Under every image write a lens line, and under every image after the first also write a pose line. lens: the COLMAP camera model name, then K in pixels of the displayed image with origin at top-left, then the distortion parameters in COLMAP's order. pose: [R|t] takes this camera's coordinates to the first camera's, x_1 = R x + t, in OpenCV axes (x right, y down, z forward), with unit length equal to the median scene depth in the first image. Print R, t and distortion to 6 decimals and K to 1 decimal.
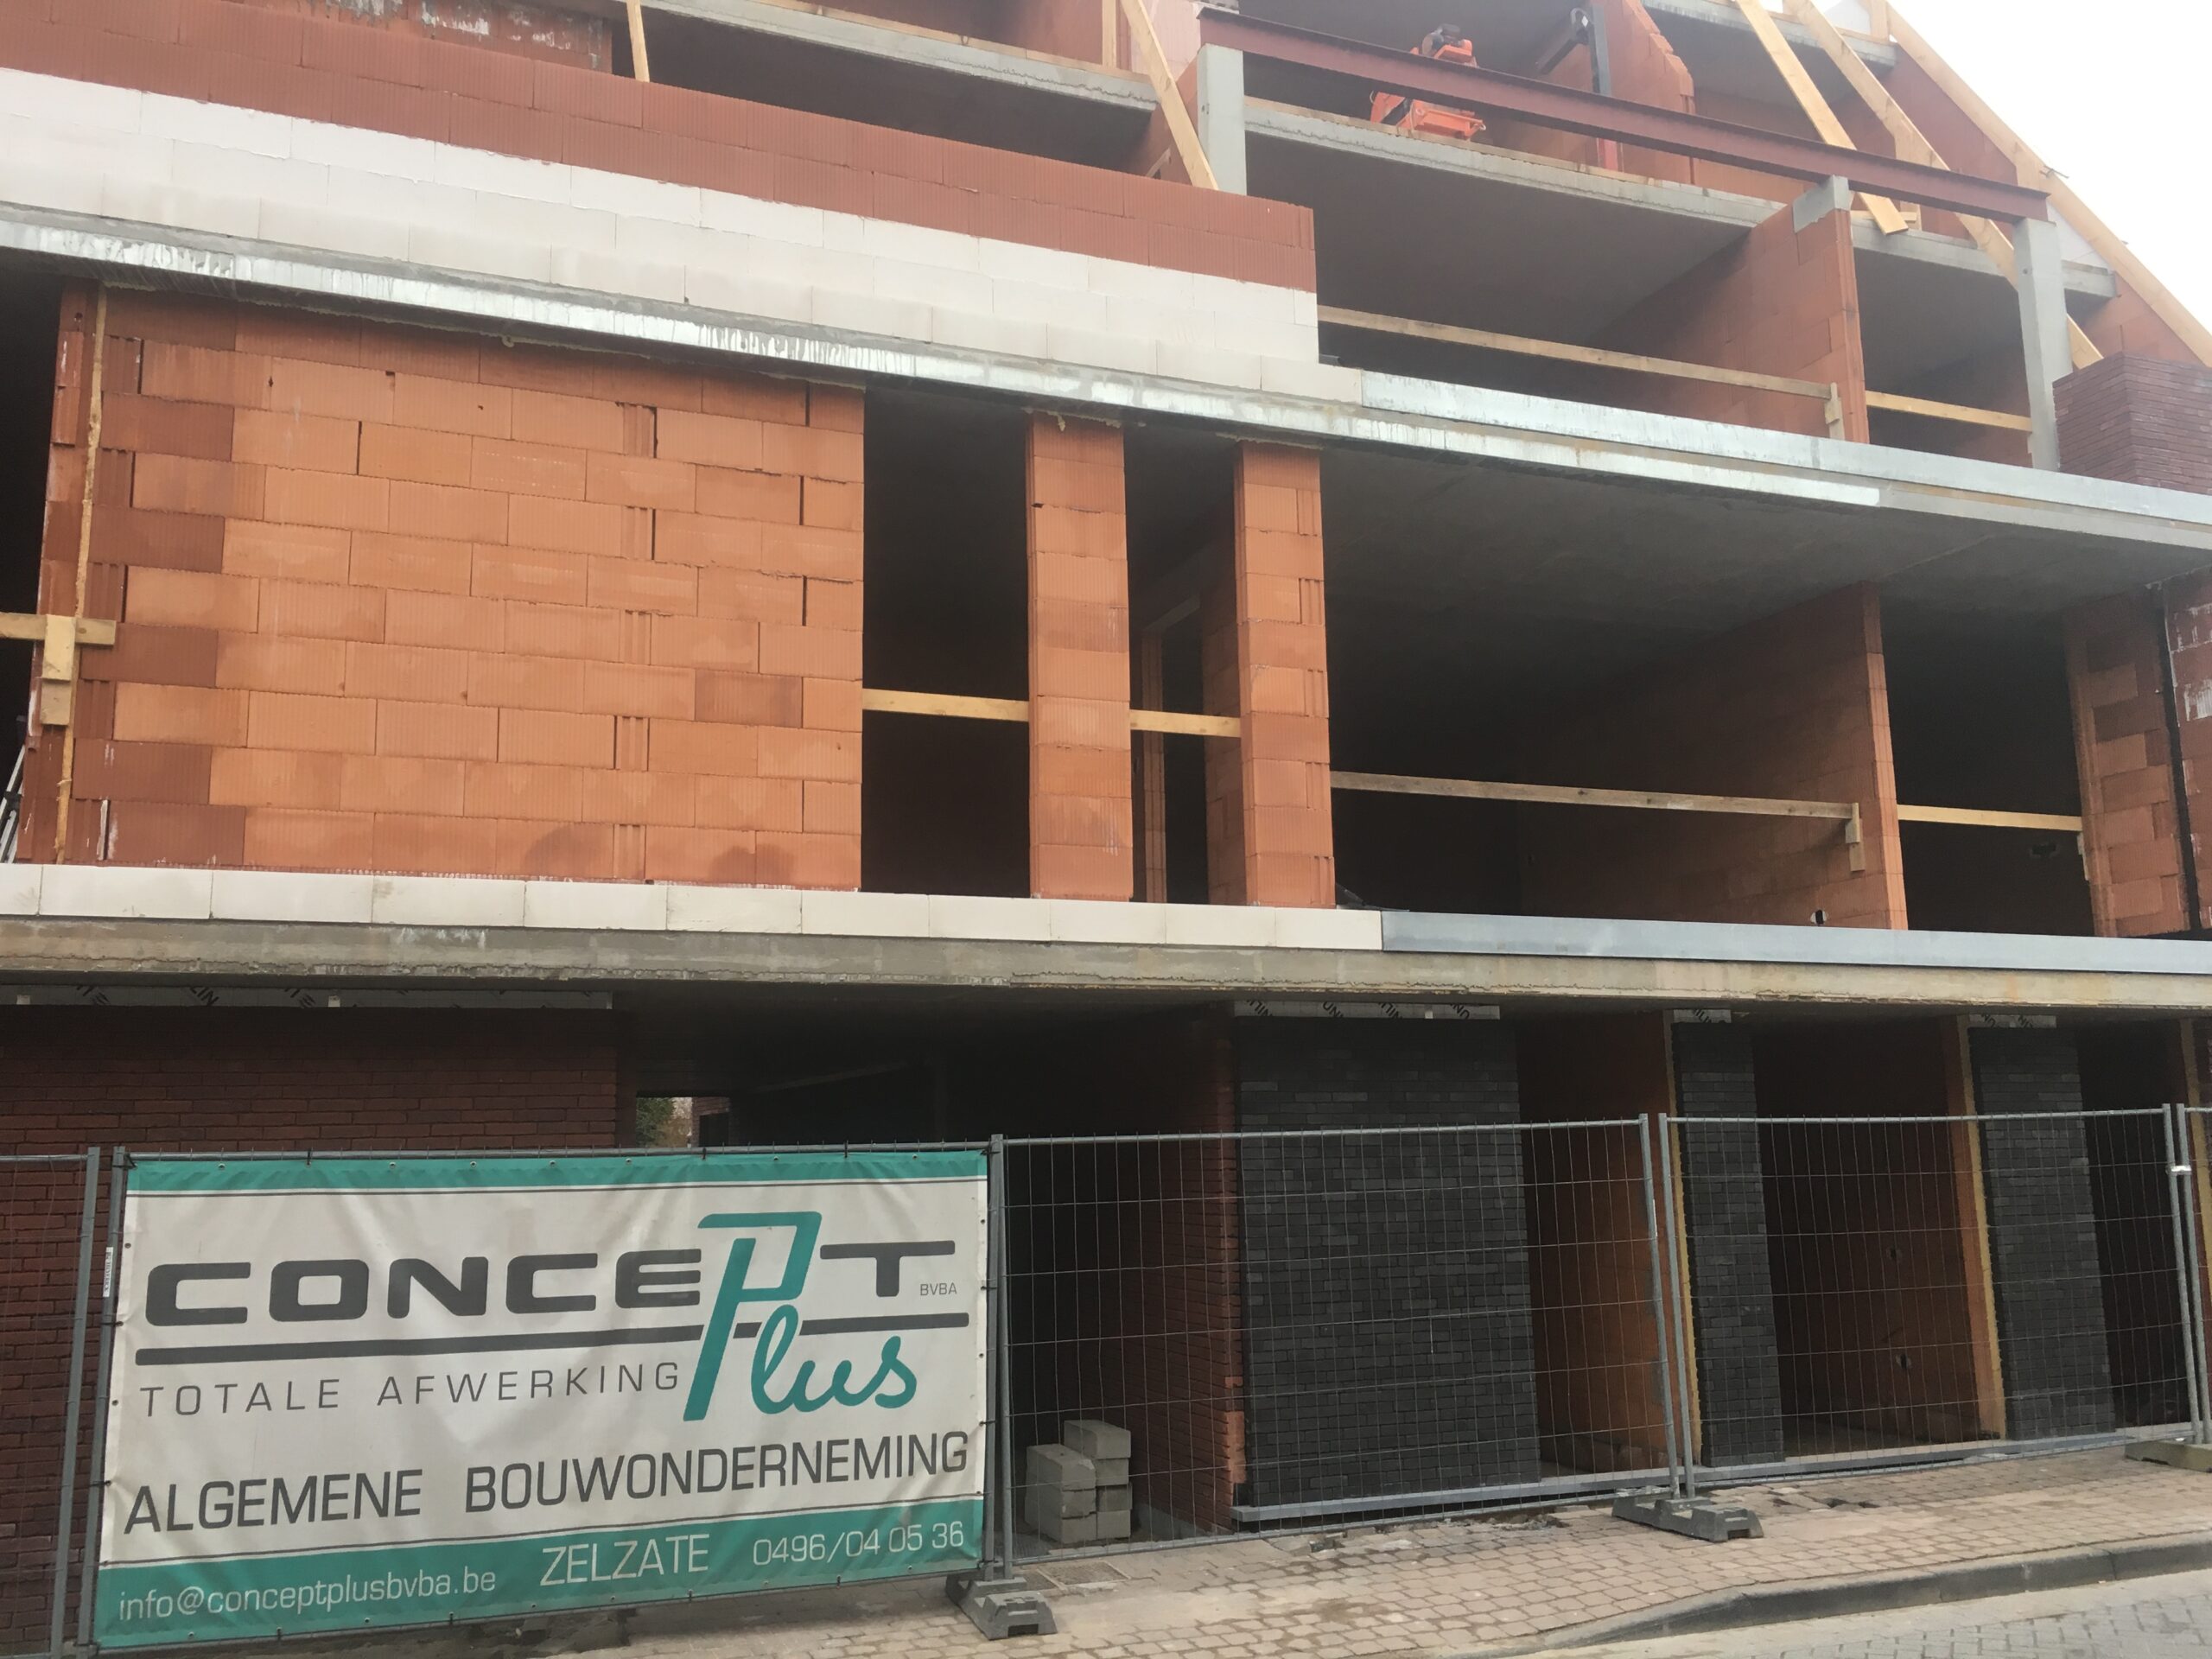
lens RADIAL K [[1877.8, 0, 1103.7], [0, 1877.8, 829.4], [0, 0, 1]] dist [0.046820, -0.063001]
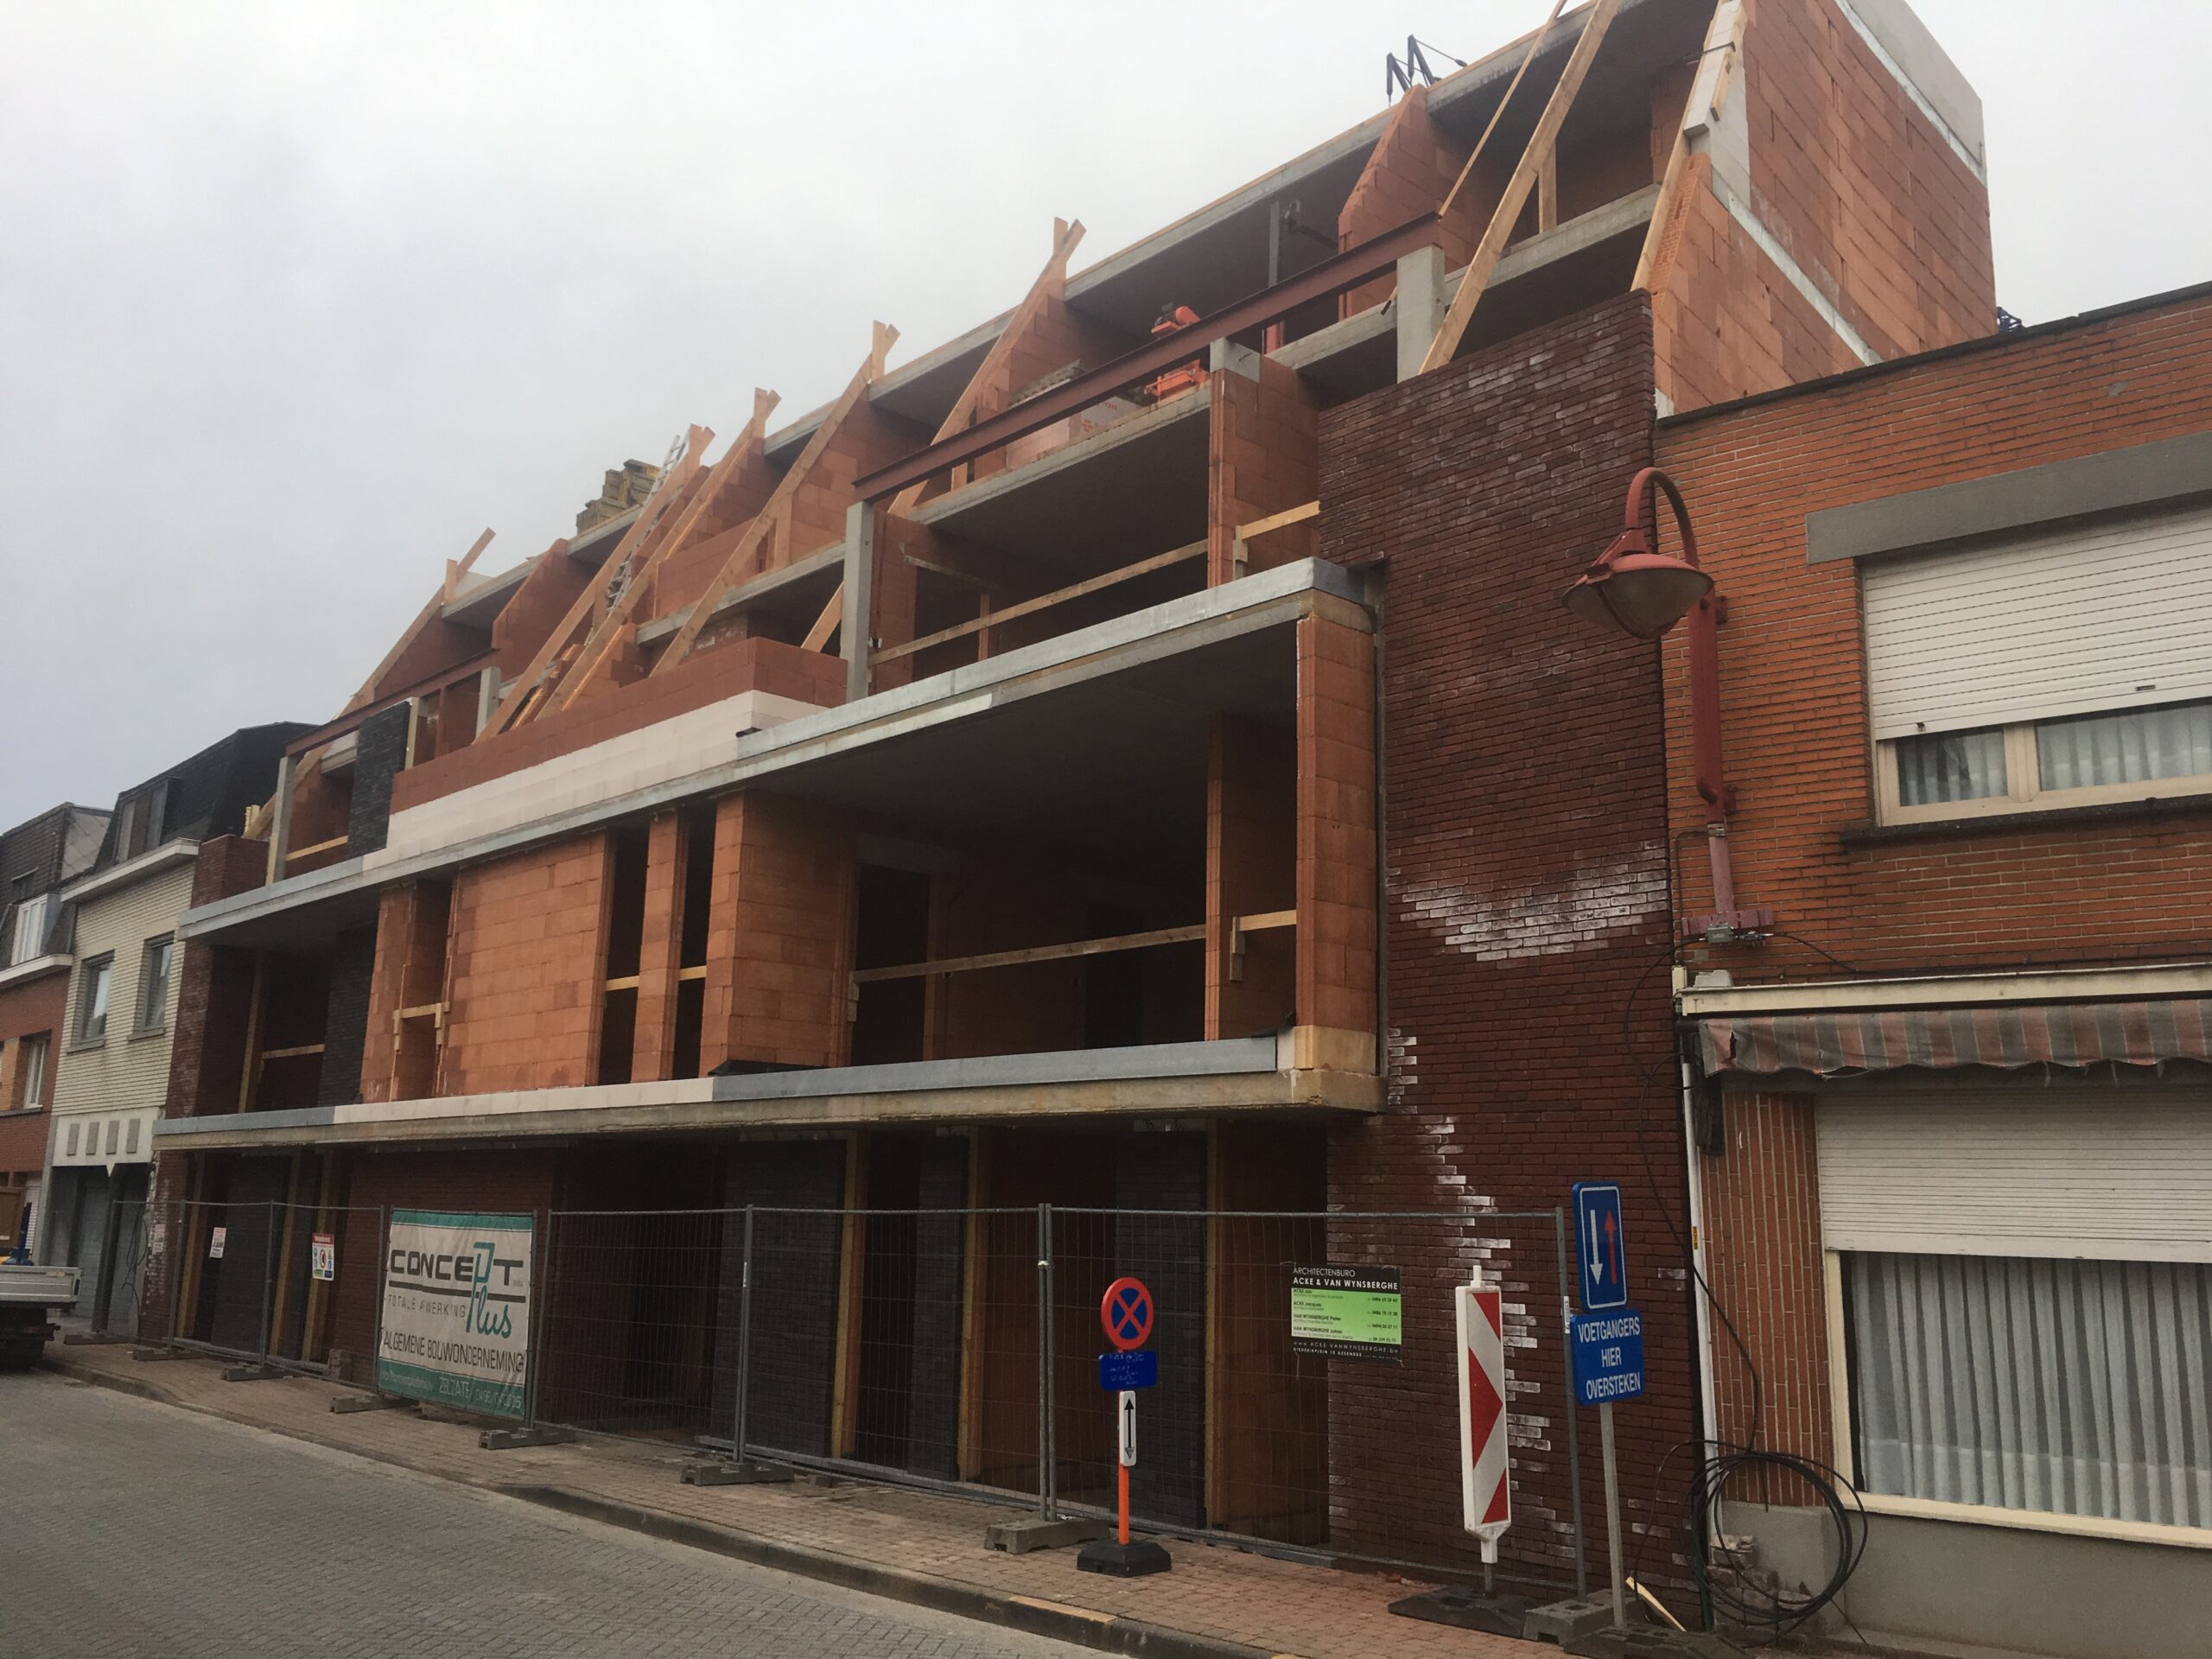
lens RADIAL K [[1877.8, 0, 1106.1], [0, 1877.8, 818.9], [0, 0, 1]] dist [0.046820, -0.063001]
pose [[0.362007, -0.170621, -0.916427, 2.215457], [0.128447, 0.982859, -0.132251, 0.101497], [0.923283, -0.069836, 0.377718, 0.870686]]
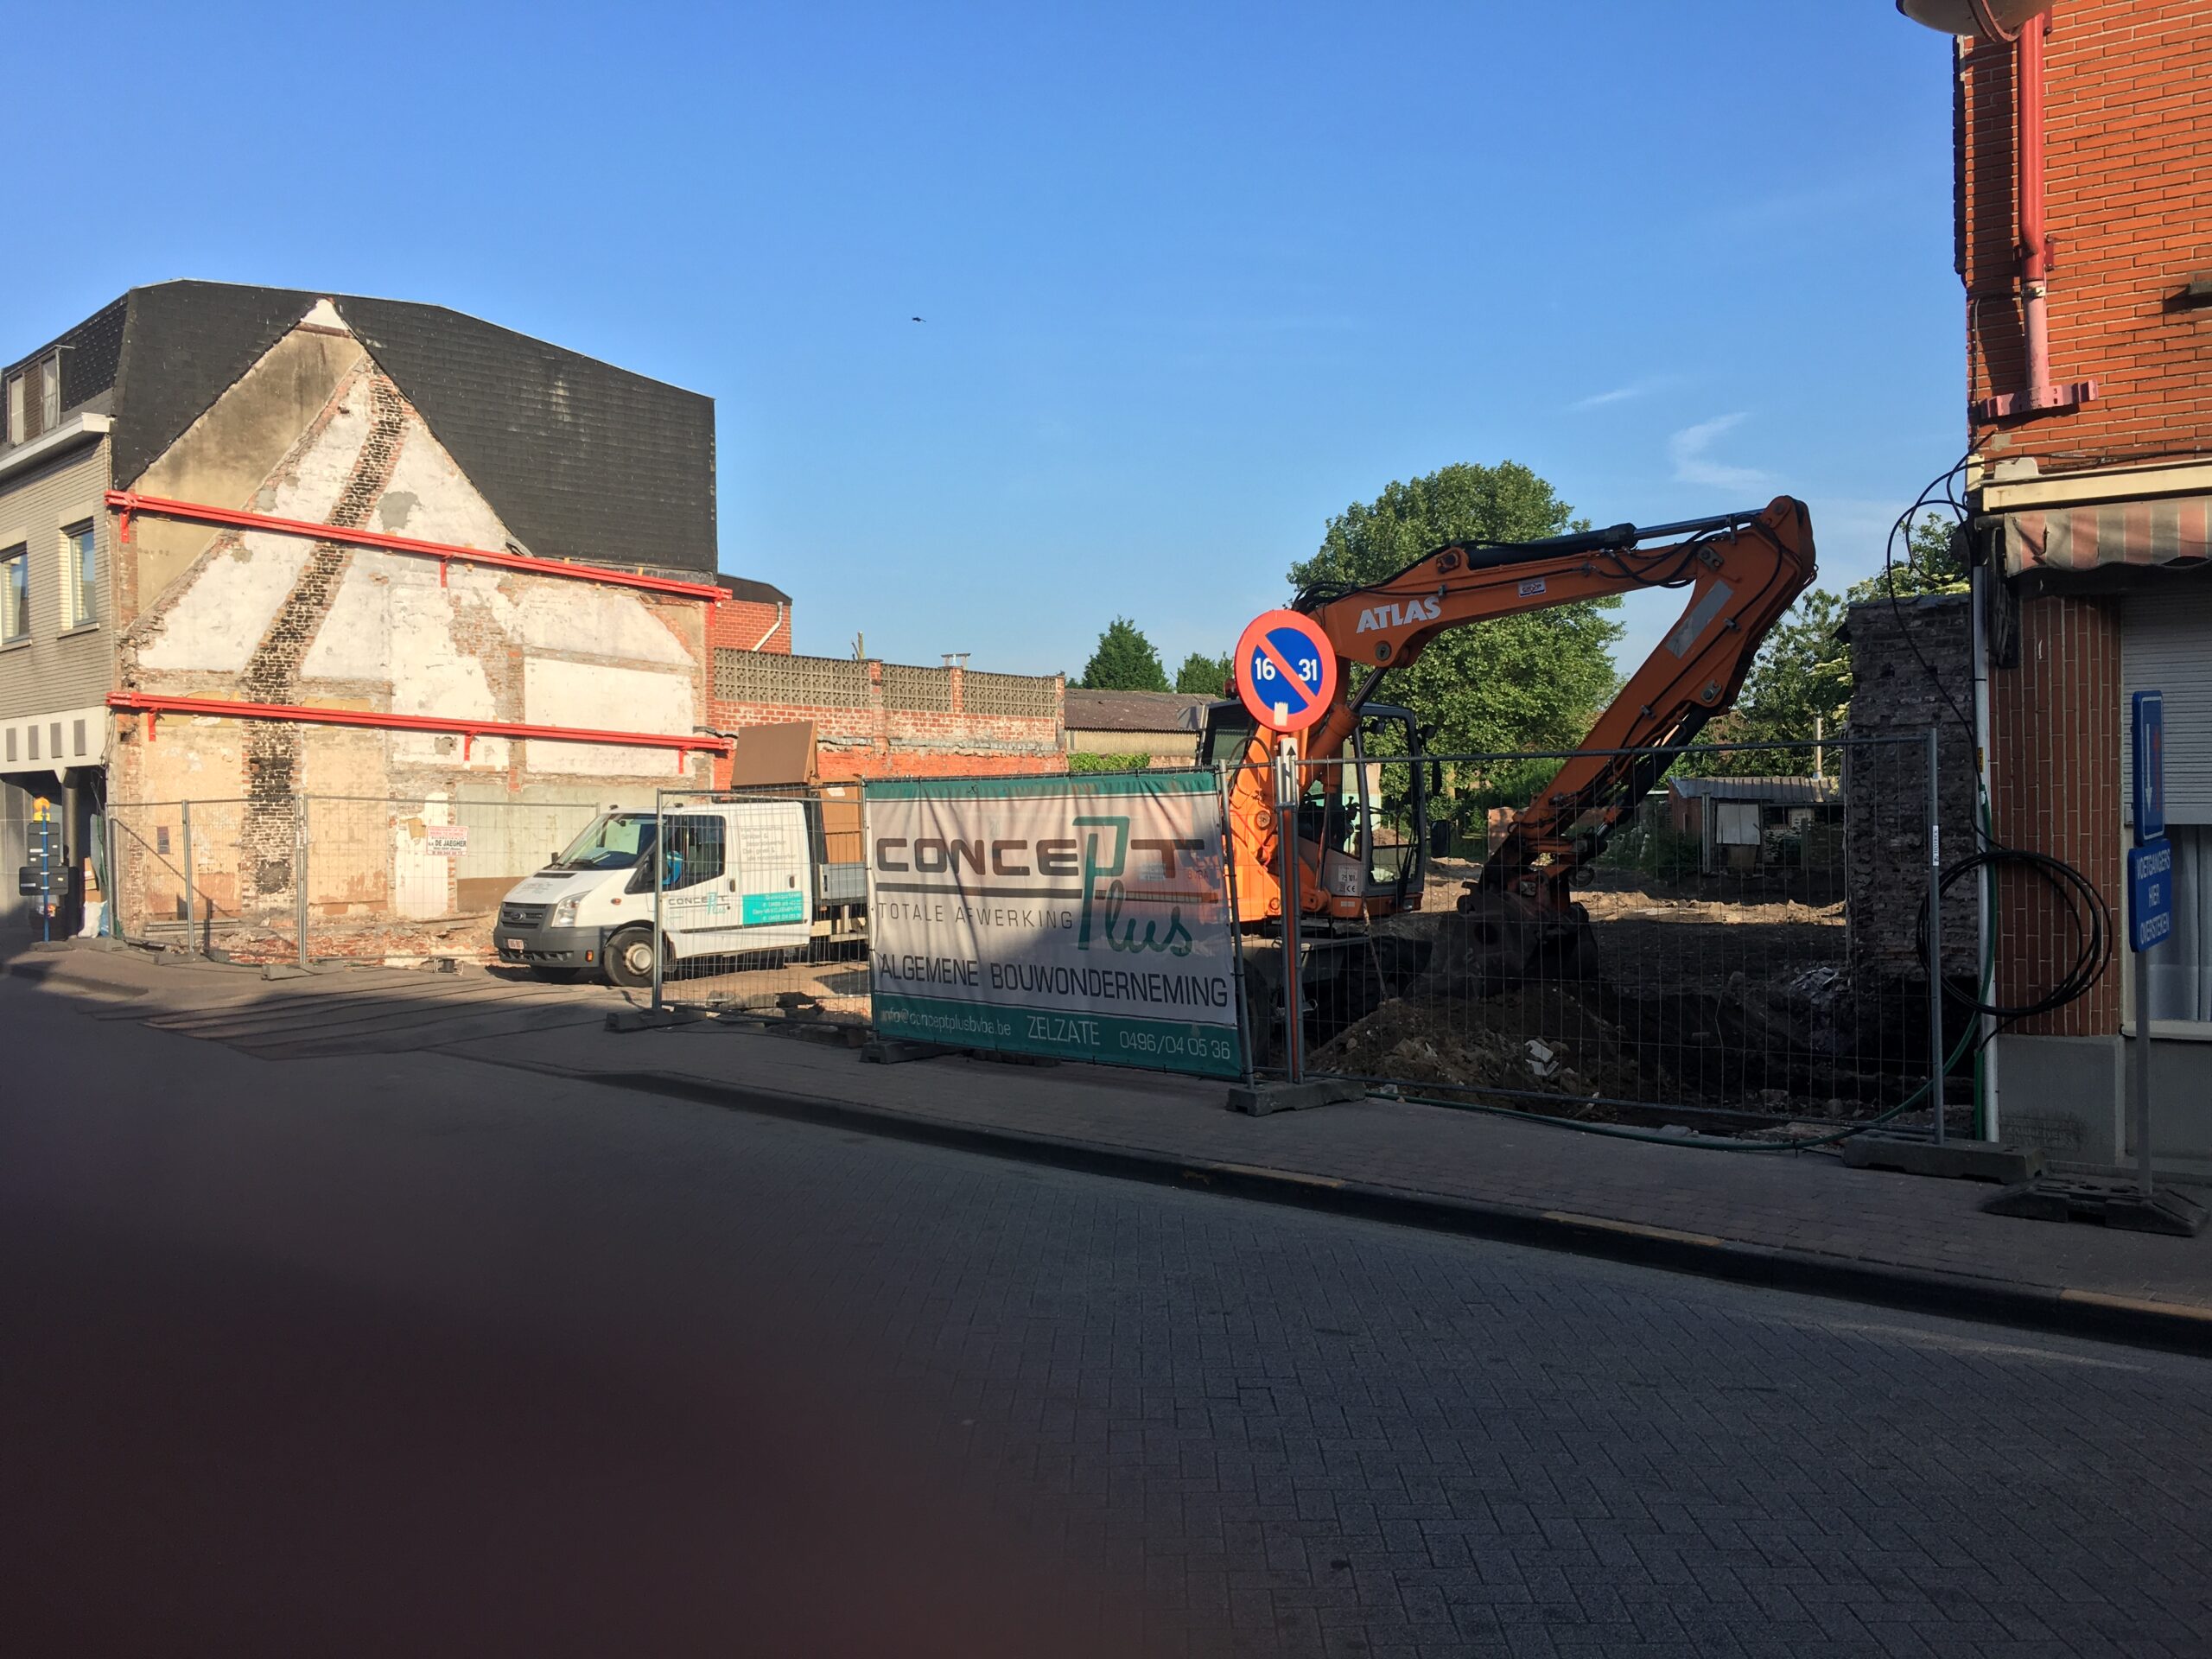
lens RADIAL K [[1795.0, 0, 1099.3], [0, 1795.0, 836.4], [0, 0, 1]] dist [0.041096, -0.009101]
pose [[0.423172, 0.032672, -0.905460, 1.072435], [0.168898, 0.978988, 0.114261, 0.058108], [0.890168, -0.201283, 0.408762, 0.427583]]
